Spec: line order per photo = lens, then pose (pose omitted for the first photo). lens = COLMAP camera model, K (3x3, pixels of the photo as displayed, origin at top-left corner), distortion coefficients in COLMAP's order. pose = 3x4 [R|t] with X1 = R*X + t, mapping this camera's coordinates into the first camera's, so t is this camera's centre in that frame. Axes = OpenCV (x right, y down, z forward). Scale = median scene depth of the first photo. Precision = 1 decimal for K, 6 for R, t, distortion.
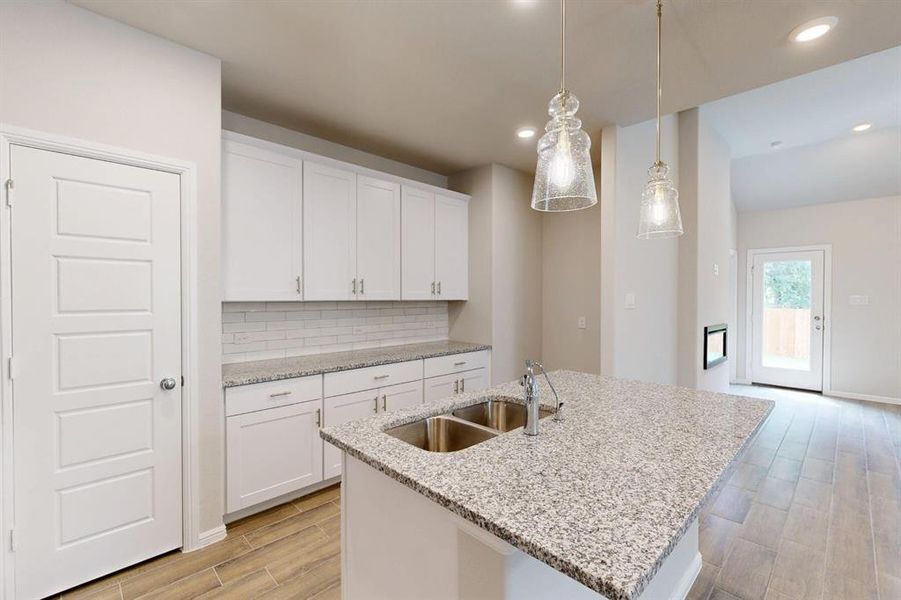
lens RADIAL K [[391.7, 0, 450.5], [0, 391.7, 300.0], [0, 0, 1]] dist [-0.000615, -0.000025]
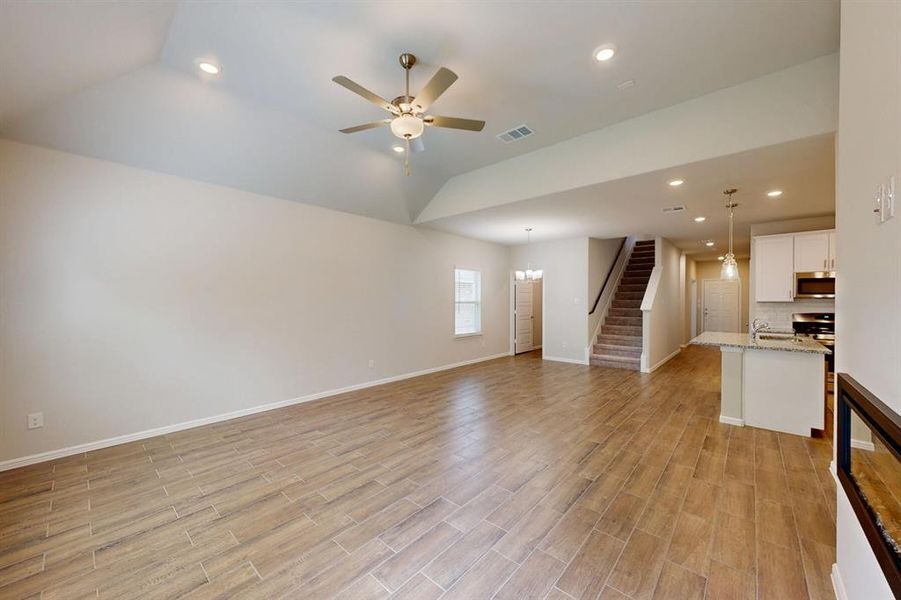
lens RADIAL K [[333.3, 0, 453.6], [0, 333.3, 303.3], [0, 0, 1]] dist [-0.000214, -0.000060]
pose [[-0.997557, 0.000465, -0.069852, 0.834935], [-0.000939, 0.999798, 0.020060, -0.007595], [0.069847, 0.020076, -0.997356, 1.013699]]
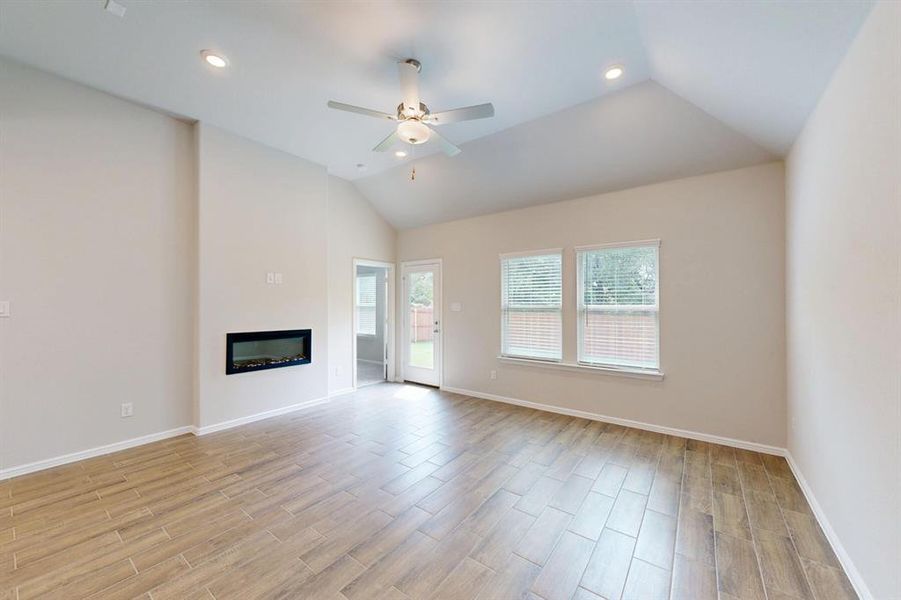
lens RADIAL K [[333.3, 0, 453.6], [0, 333.3, 303.3], [0, 0, 1]] dist [-0.000214, -0.000060]
pose [[0.988209, -0.000936, 0.153110, 0.852161], [0.003126, 0.999896, -0.014060, 0.003299], [-0.153081, 0.014373, 0.988109, 0.031052]]
